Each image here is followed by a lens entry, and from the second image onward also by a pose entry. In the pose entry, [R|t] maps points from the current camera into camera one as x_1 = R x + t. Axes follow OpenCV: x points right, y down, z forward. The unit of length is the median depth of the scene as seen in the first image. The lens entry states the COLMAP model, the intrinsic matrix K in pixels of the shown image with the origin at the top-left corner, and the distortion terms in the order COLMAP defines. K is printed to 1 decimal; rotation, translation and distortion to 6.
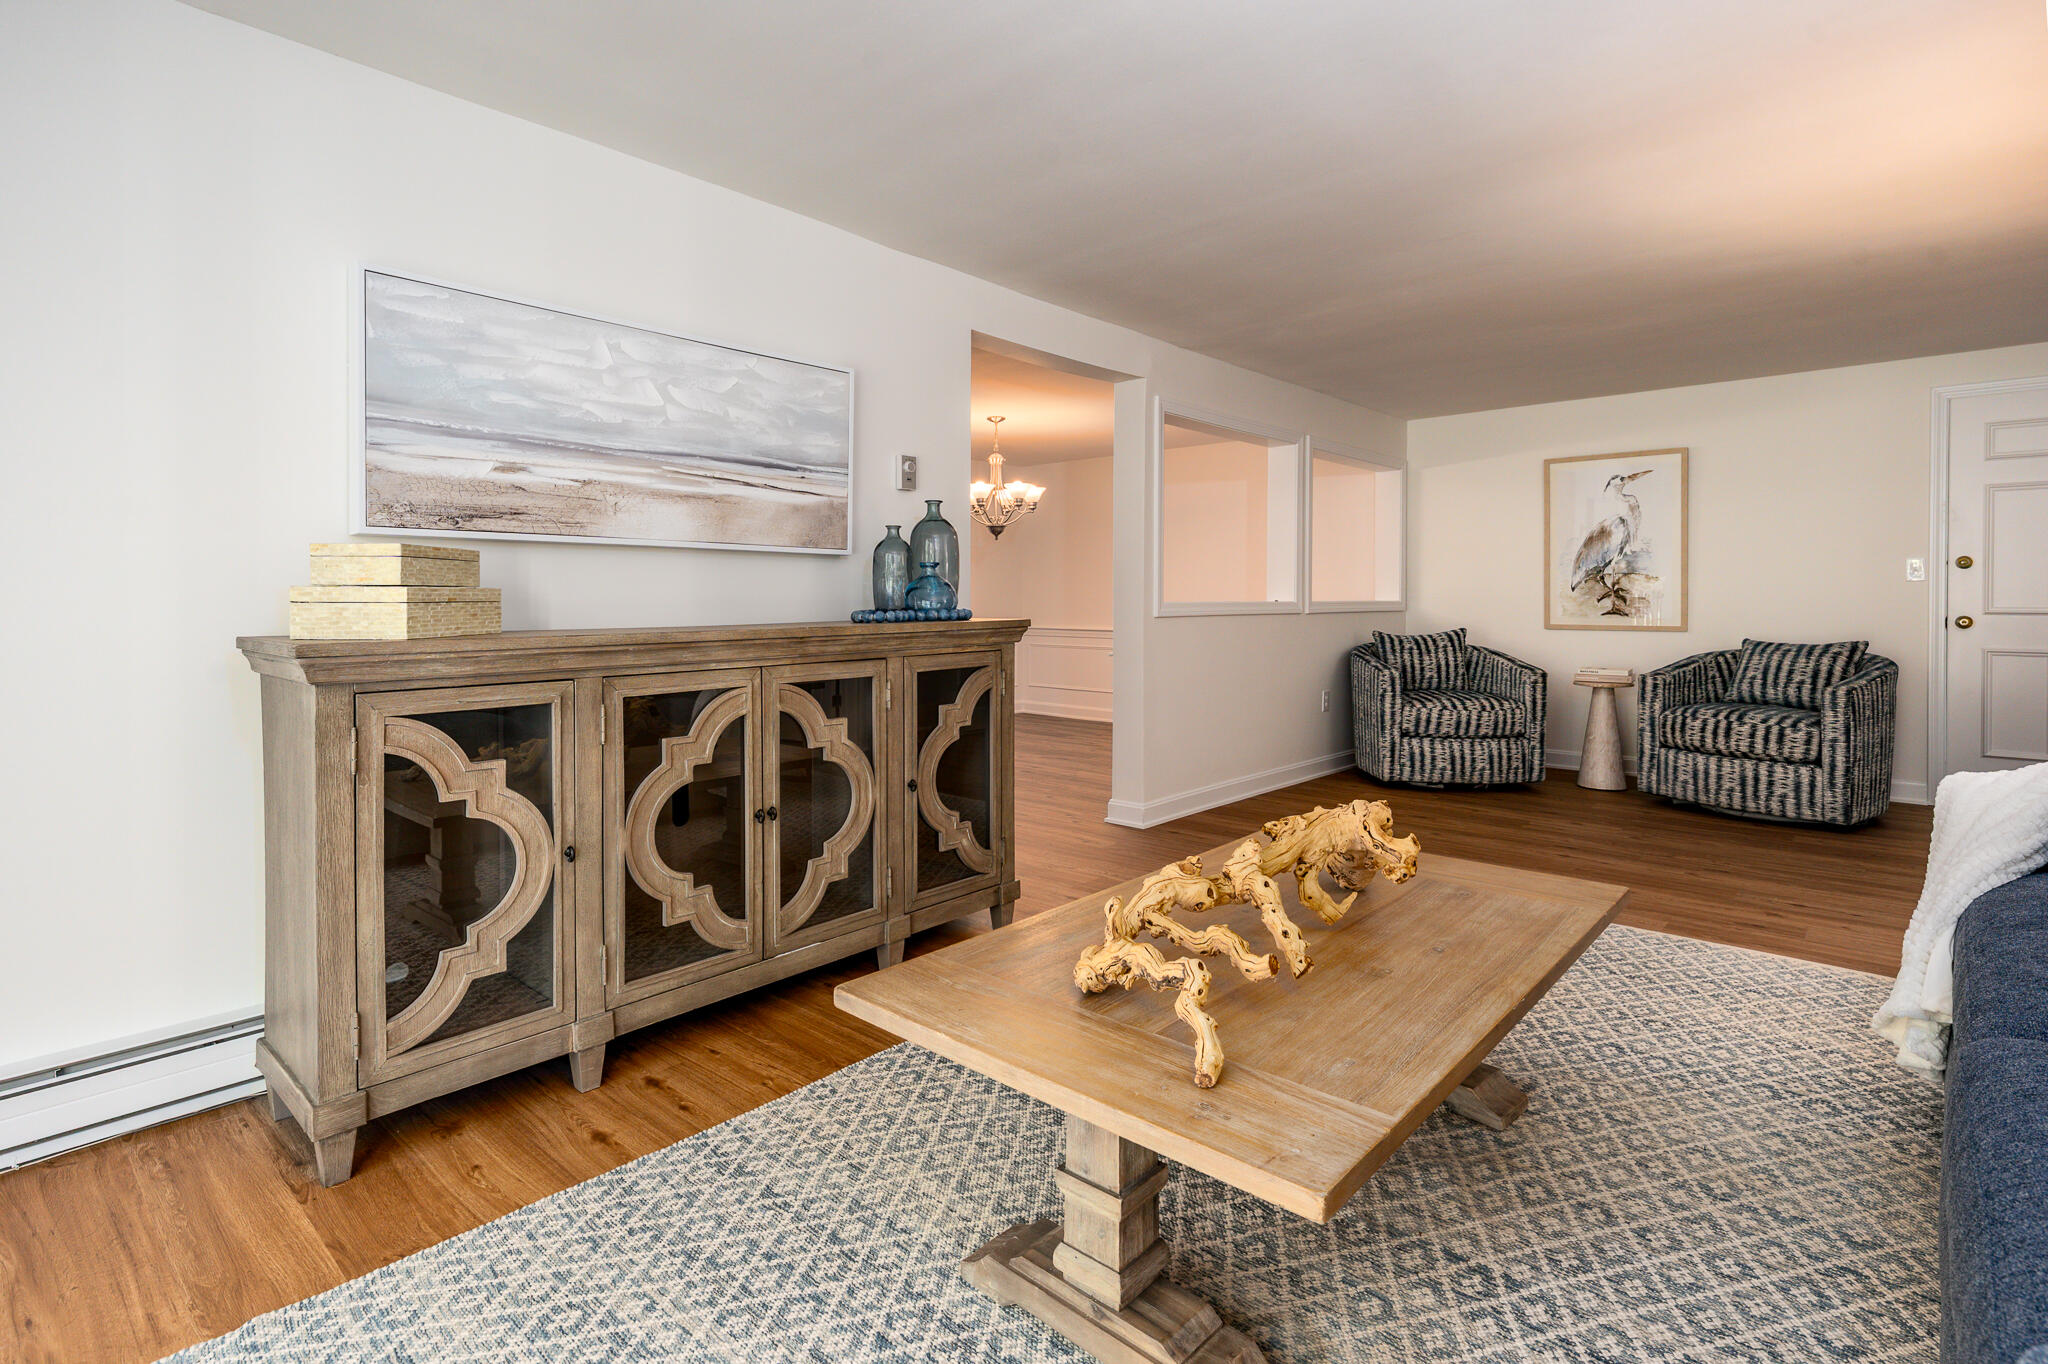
lens RADIAL K [[987.7, 0, 1039.6], [0, 987.7, 571.4], [0, 0, 1]] dist [-0.002175, -0.001263]
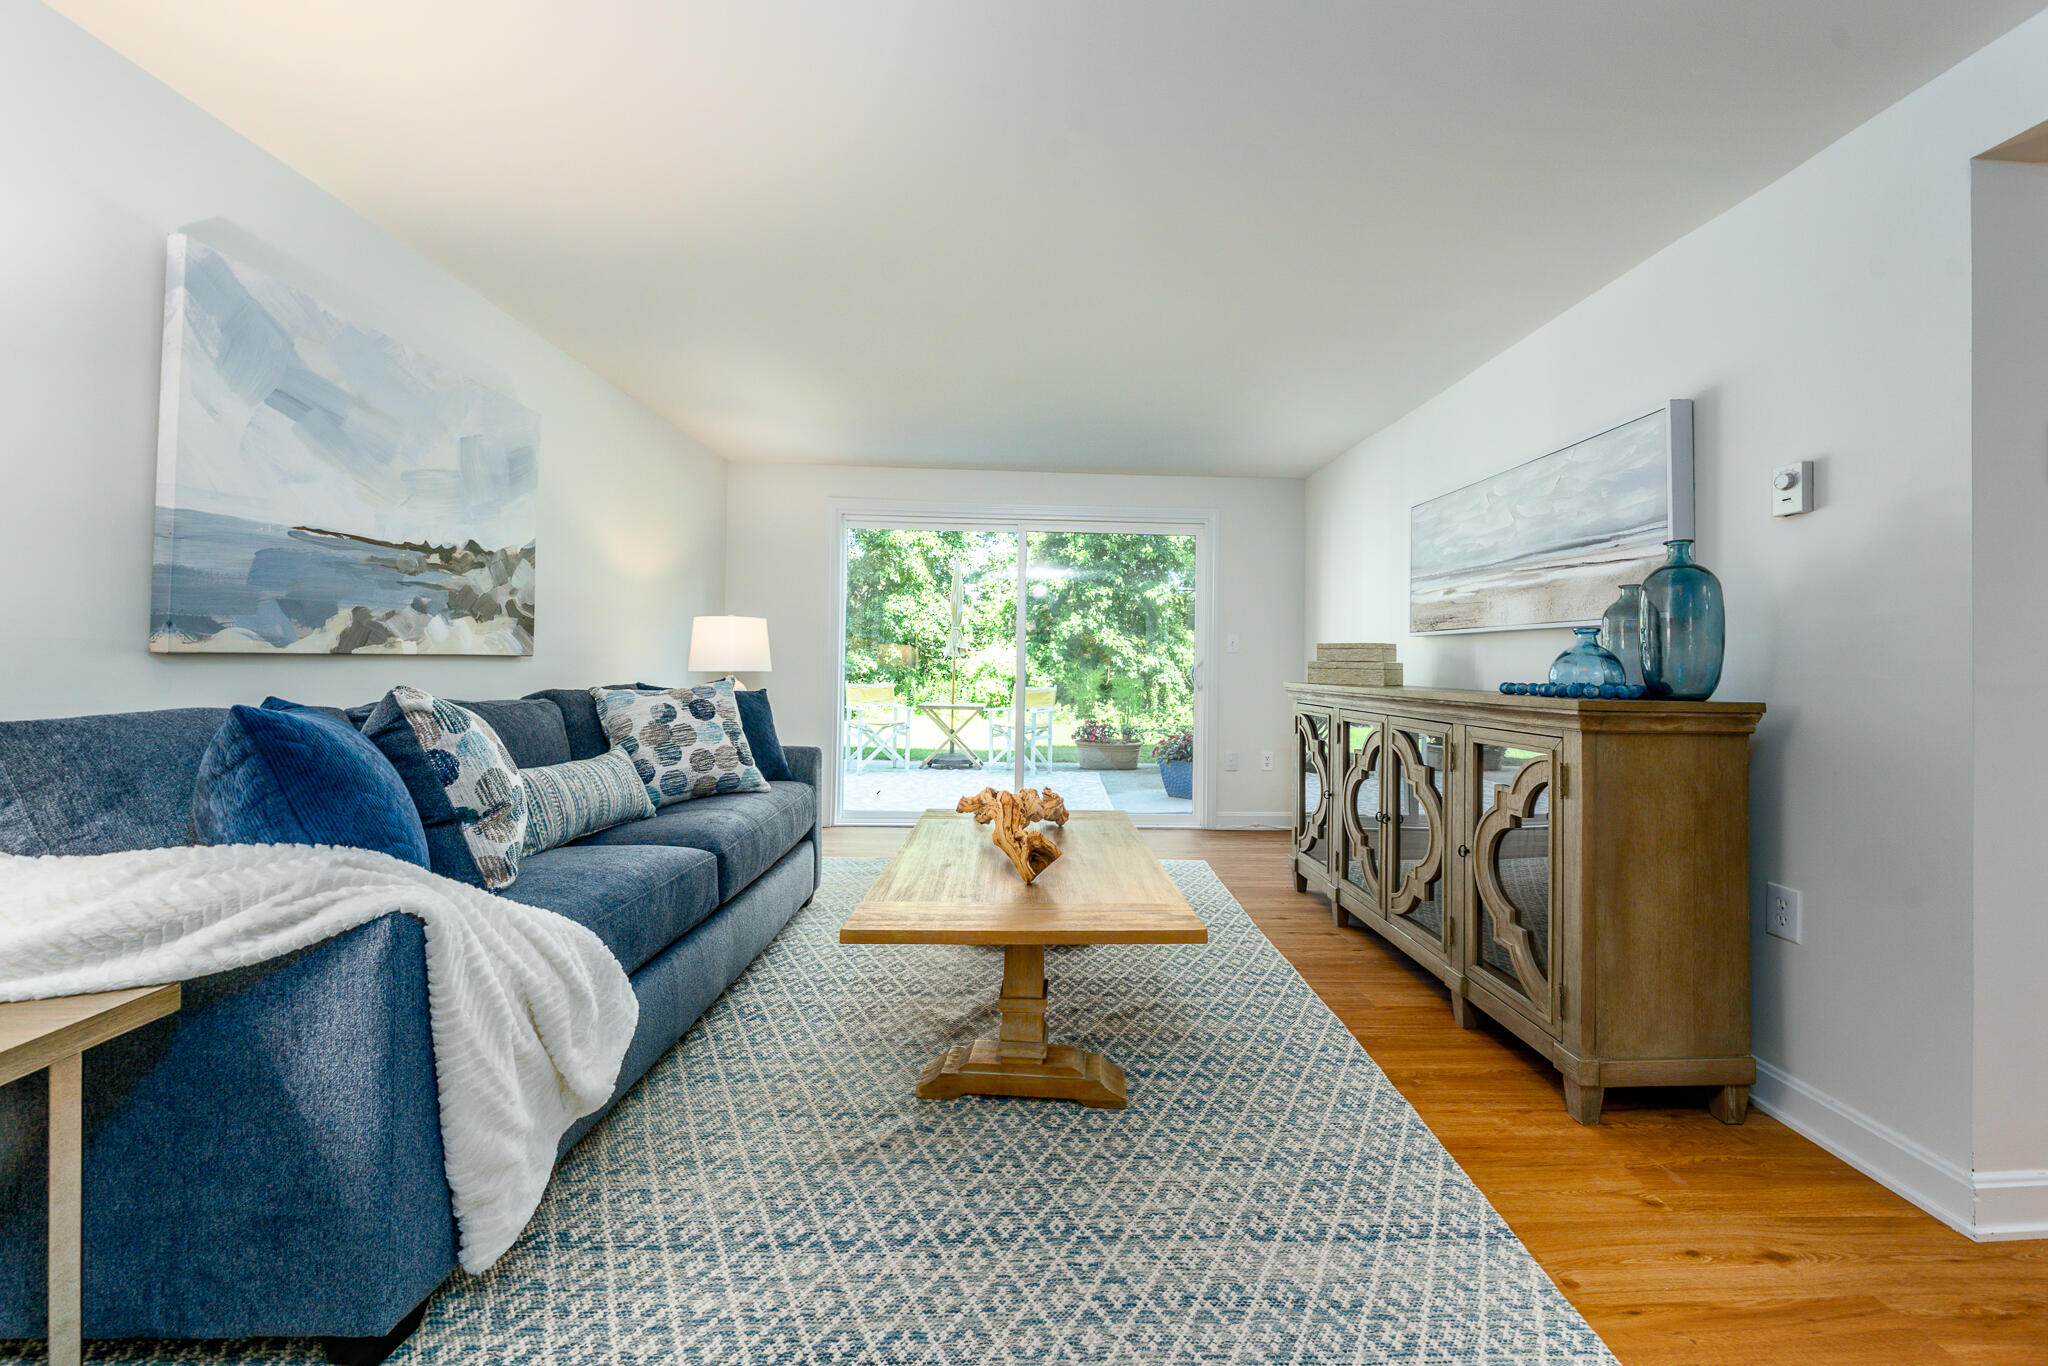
lens RADIAL K [[744.7, 0, 1058.9], [0, 744.7, 633.8], [0, 0, 1]] dist [-0.006298, -0.000333]
pose [[-0.717144, -0.037086, -0.695937, 0.445964], [-0.000911, 0.998632, -0.052278, 0.018632], [0.696924, -0.036857, -0.716197, 0.783278]]
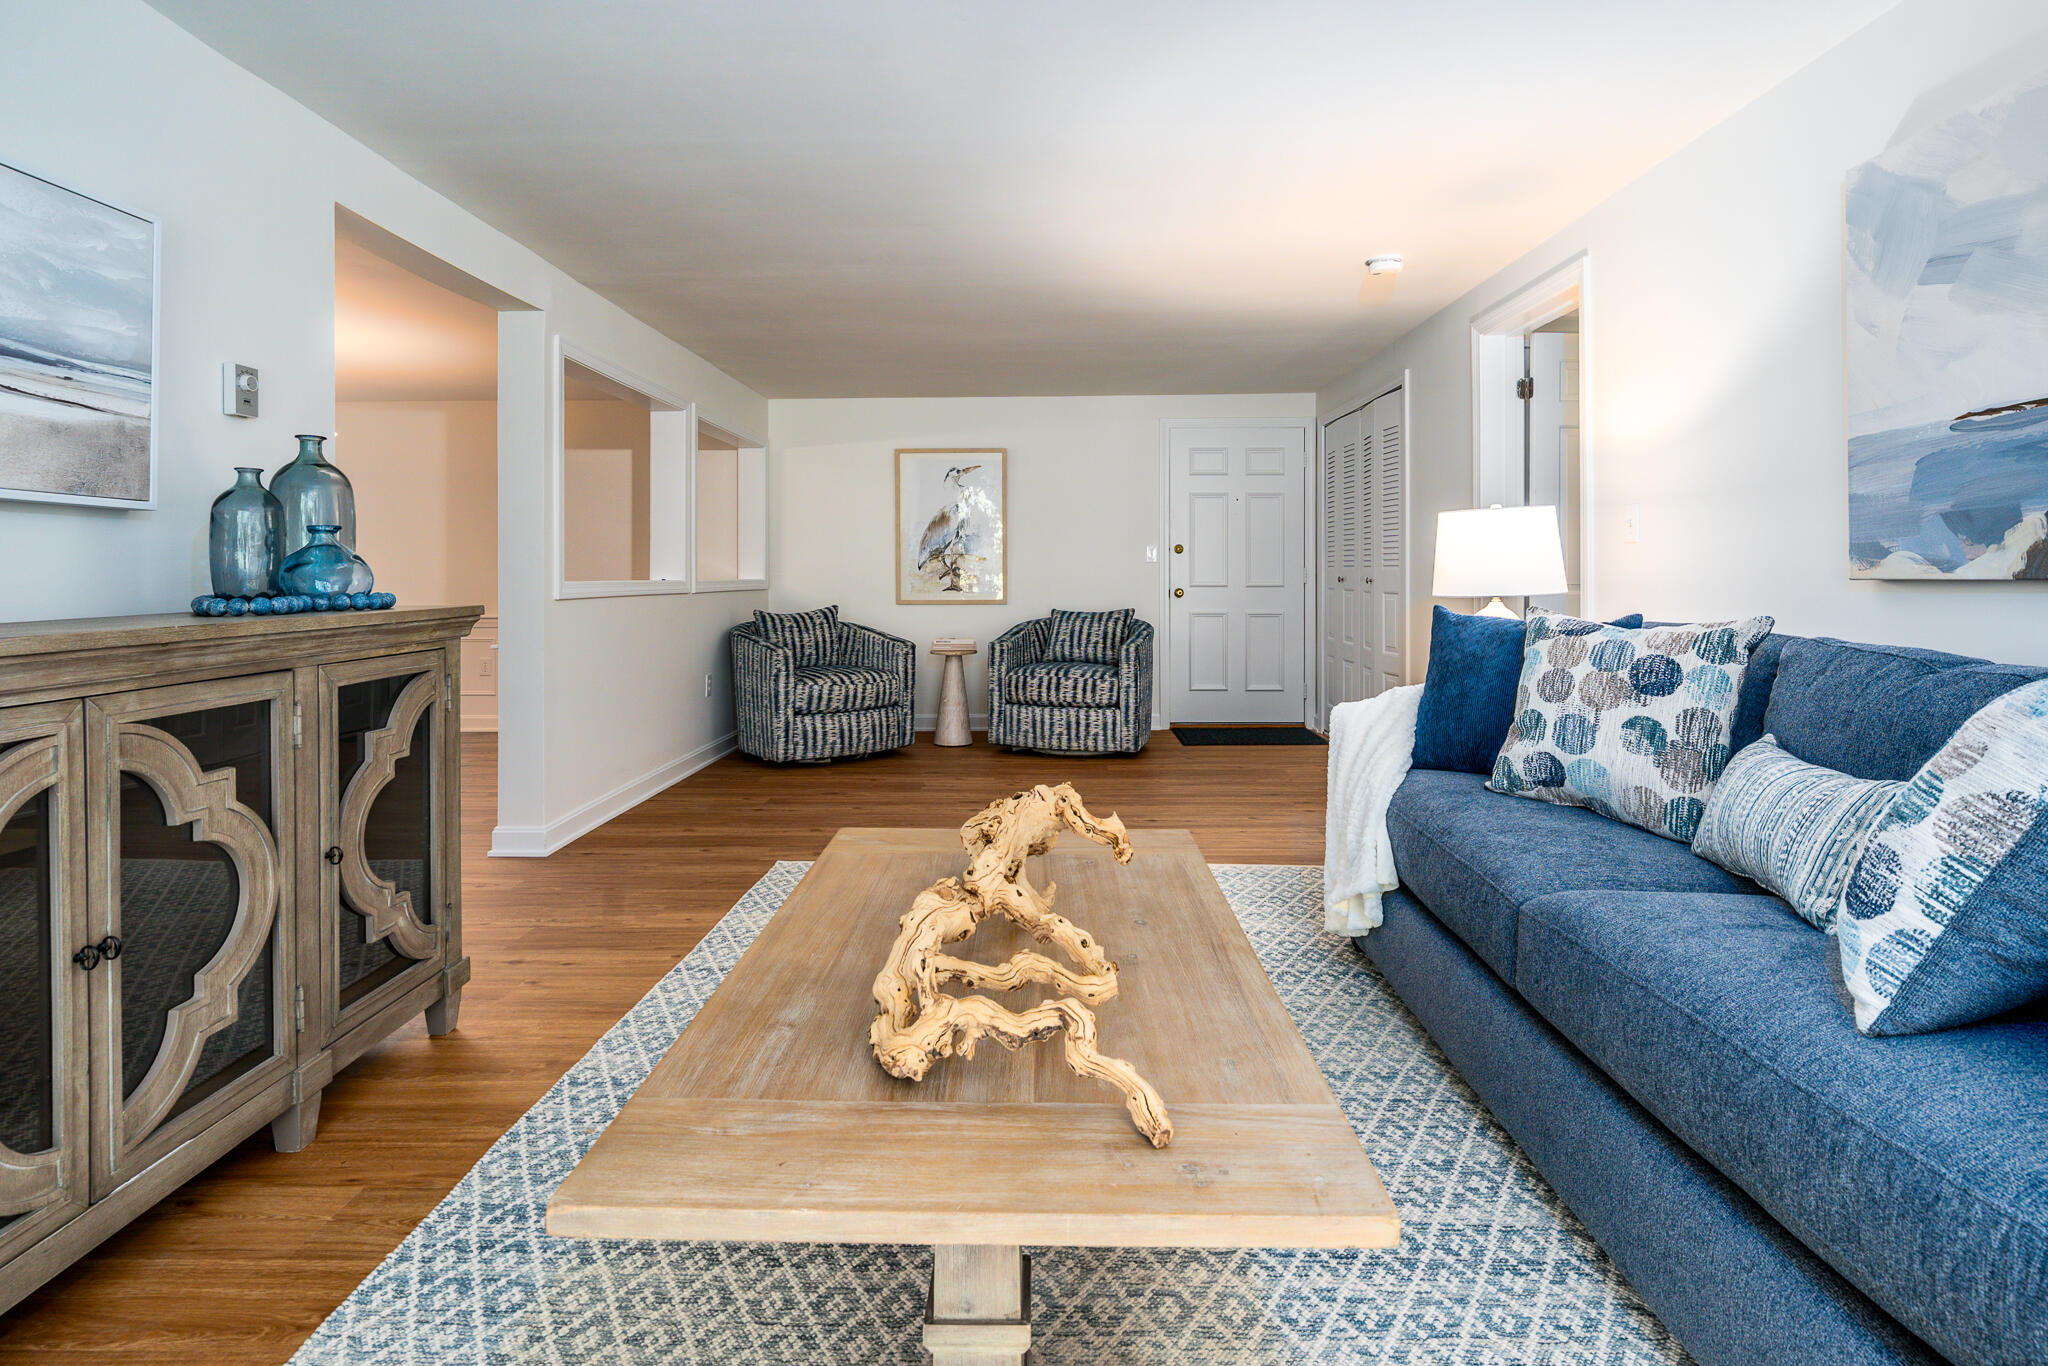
lens RADIAL K [[987.7, 0, 1014.1], [0, 987.7, 555.3], [0, 0, 1]] dist [-0.002175, -0.001263]
pose [[0.763486, 0.010974, 0.645731, -0.132130], [-0.014029, 0.999902, -0.000406, 0.003668], [-0.645672, -0.008749, 0.763565, 0.118087]]
